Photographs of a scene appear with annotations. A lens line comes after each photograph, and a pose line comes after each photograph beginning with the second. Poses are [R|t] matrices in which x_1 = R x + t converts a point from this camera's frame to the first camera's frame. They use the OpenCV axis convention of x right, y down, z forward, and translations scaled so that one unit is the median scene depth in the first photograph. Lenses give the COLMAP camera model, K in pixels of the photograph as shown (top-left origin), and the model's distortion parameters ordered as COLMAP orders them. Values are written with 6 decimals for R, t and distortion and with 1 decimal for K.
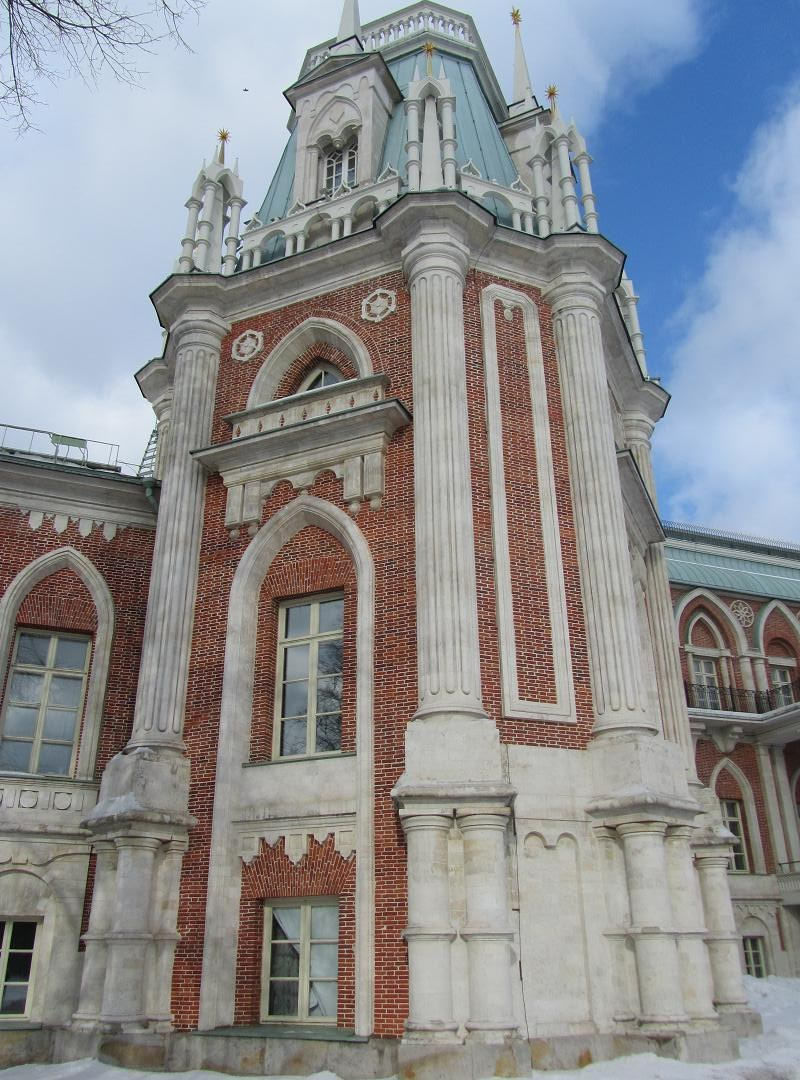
lens RADIAL K [[910.4, 0, 400.8], [0, 910.4, 544.0], [0, 0, 1]] dist [-0.006688, -0.020495]
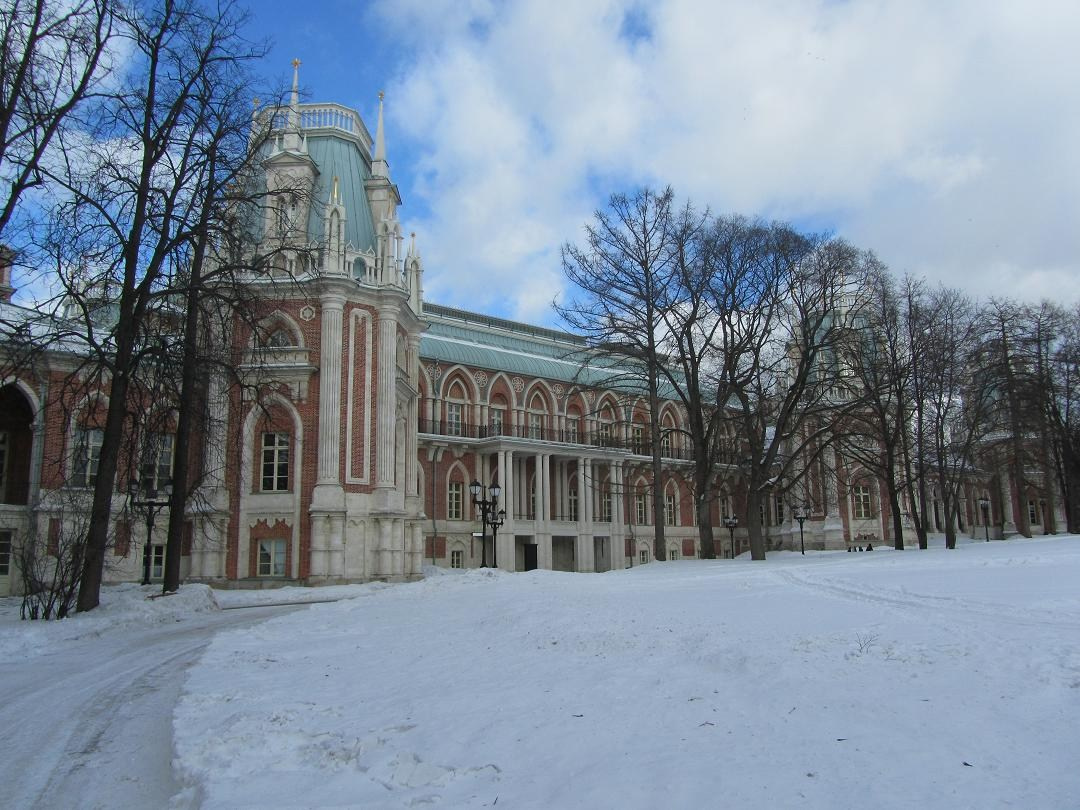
lens RADIAL K [[910.4, 0, 535.8], [0, 910.4, 402.7], [0, 0, 1]] dist [-0.006688, -0.020495]
pose [[0.940653, 0.057421, 0.334476, -0.288894], [-0.138007, 0.965132, 0.222429, -0.752788], [-0.310042, -0.255388, 0.915779, -1.724389]]
